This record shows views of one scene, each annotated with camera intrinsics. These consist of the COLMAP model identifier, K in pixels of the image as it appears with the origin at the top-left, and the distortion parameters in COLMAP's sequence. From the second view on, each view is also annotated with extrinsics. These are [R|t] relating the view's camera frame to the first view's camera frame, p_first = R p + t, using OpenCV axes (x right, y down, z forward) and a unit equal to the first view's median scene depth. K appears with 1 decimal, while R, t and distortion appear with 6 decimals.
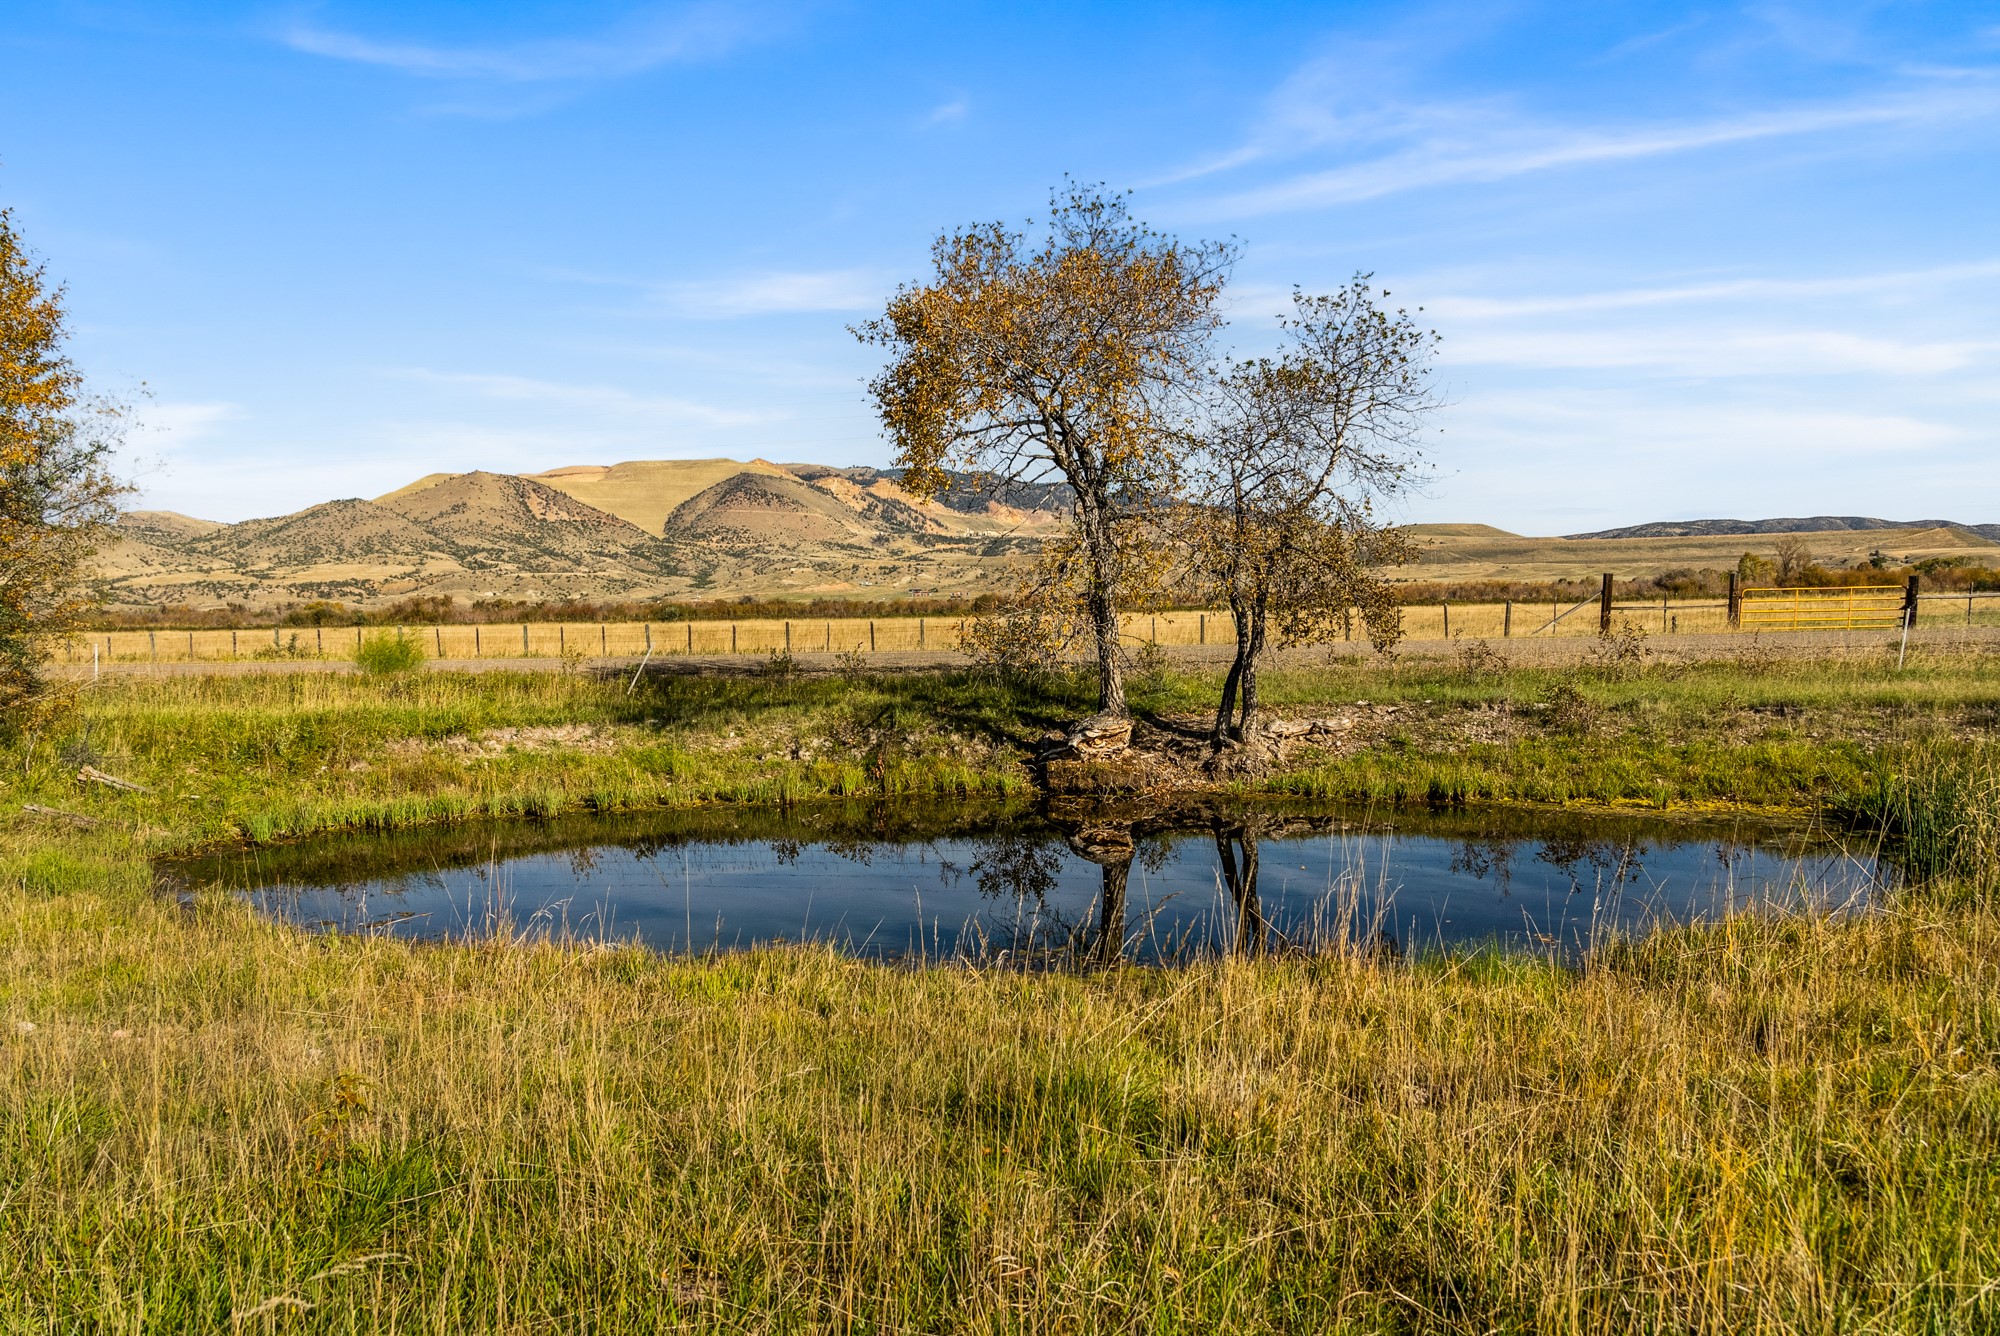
lens RADIAL K [[1426.5, 0, 998.2], [0, 1426.5, 668.4], [0, 0, 1]] dist [-0.035525, 0.001696]
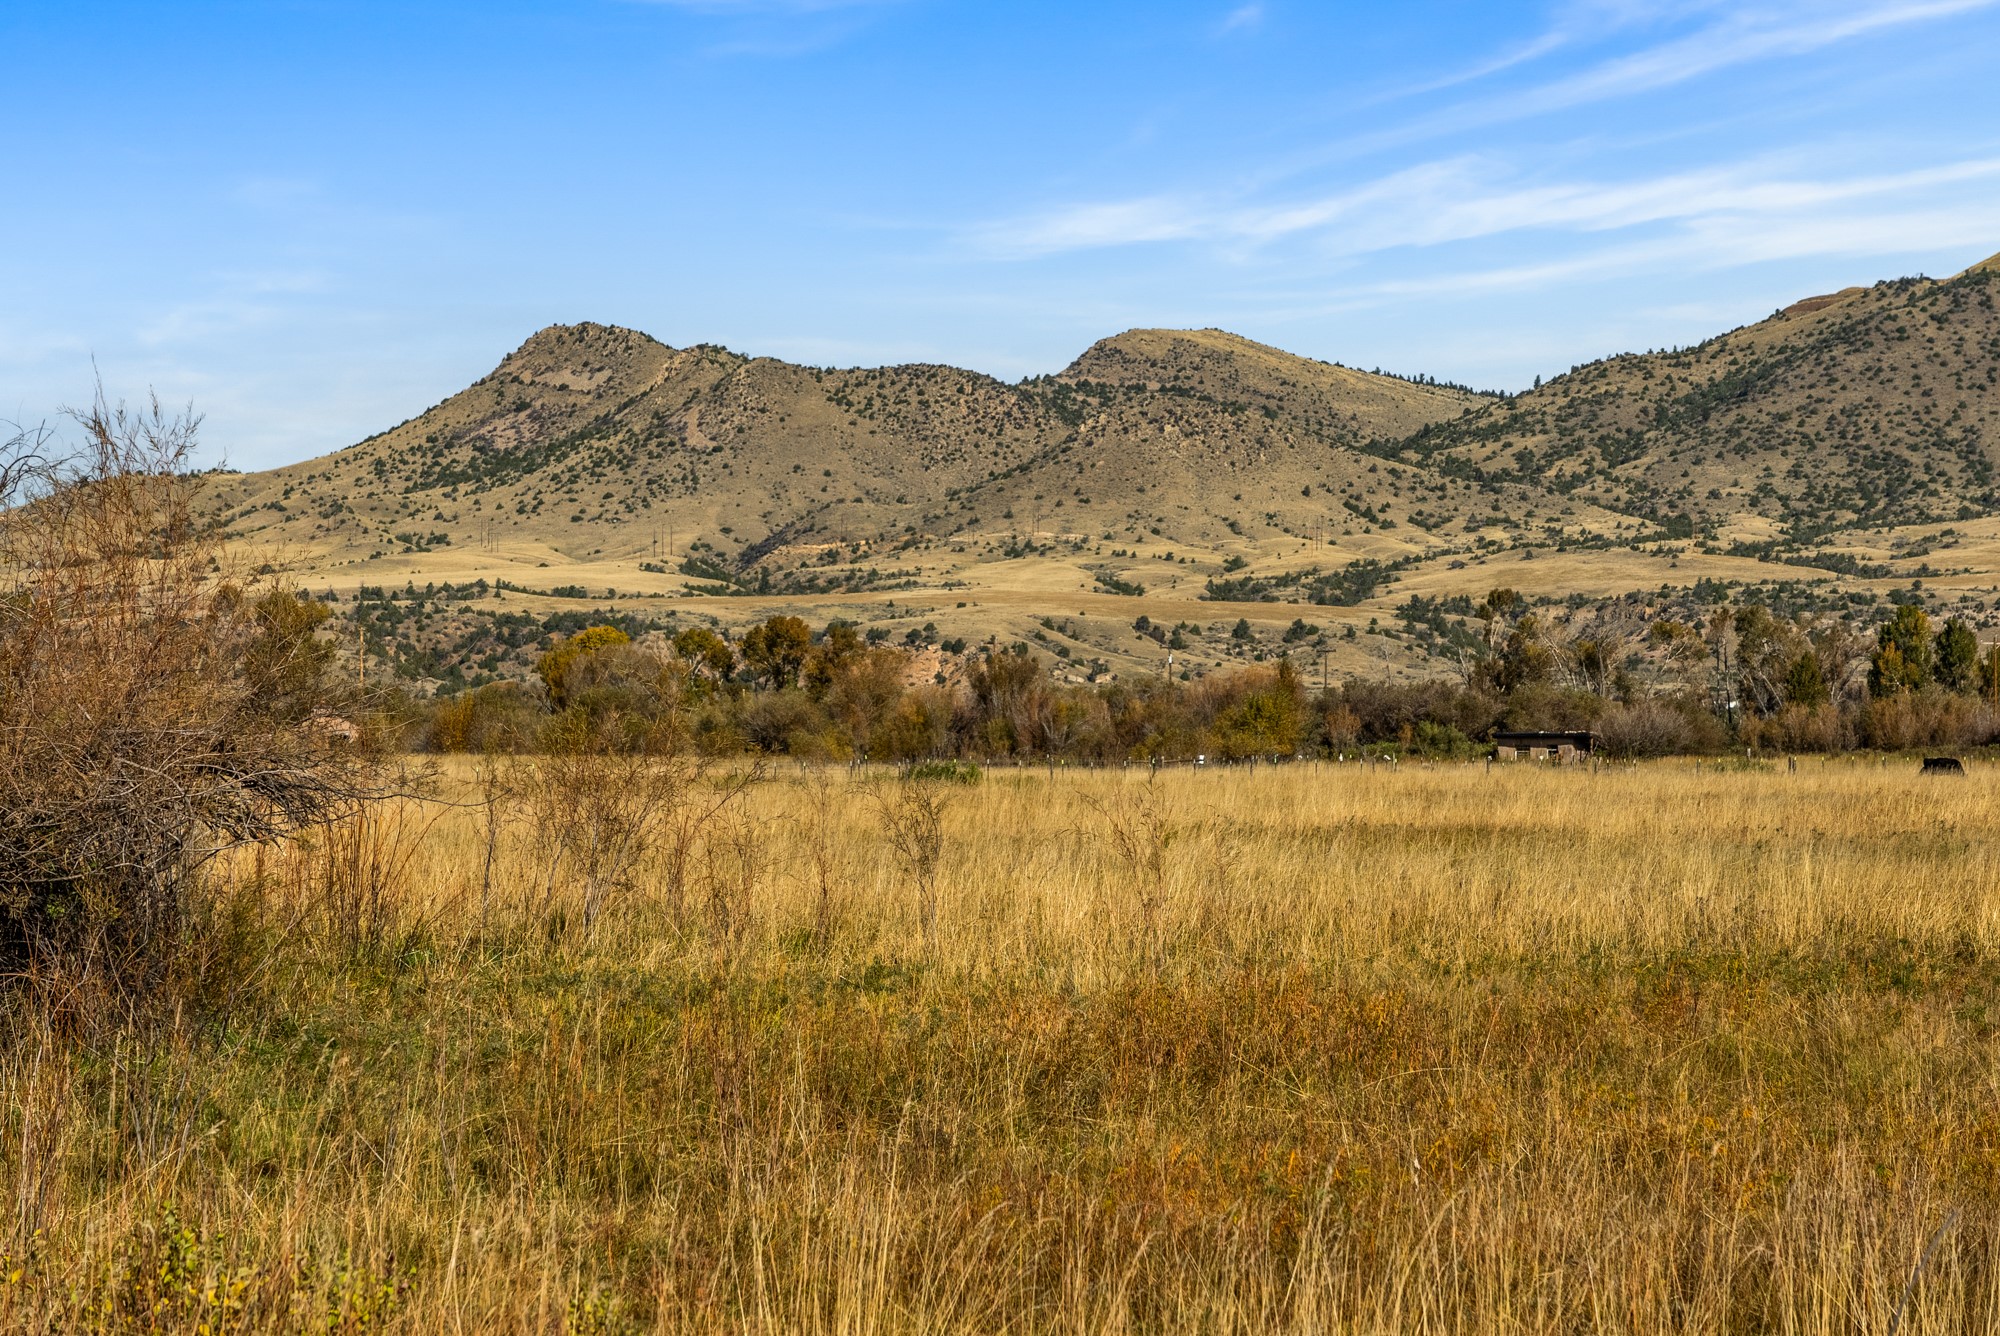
lens RADIAL K [[6019.7, 0, 999.9], [0, 6019.7, 668.4], [0, 0, 1]] dist [-0.035551, 0.000000]
pose [[0.831118, 0.015529, -0.555880, 2.013517], [-0.043406, 0.998372, -0.037007, 0.200270], [0.554400, 0.054885, 0.830438, -2.367557]]
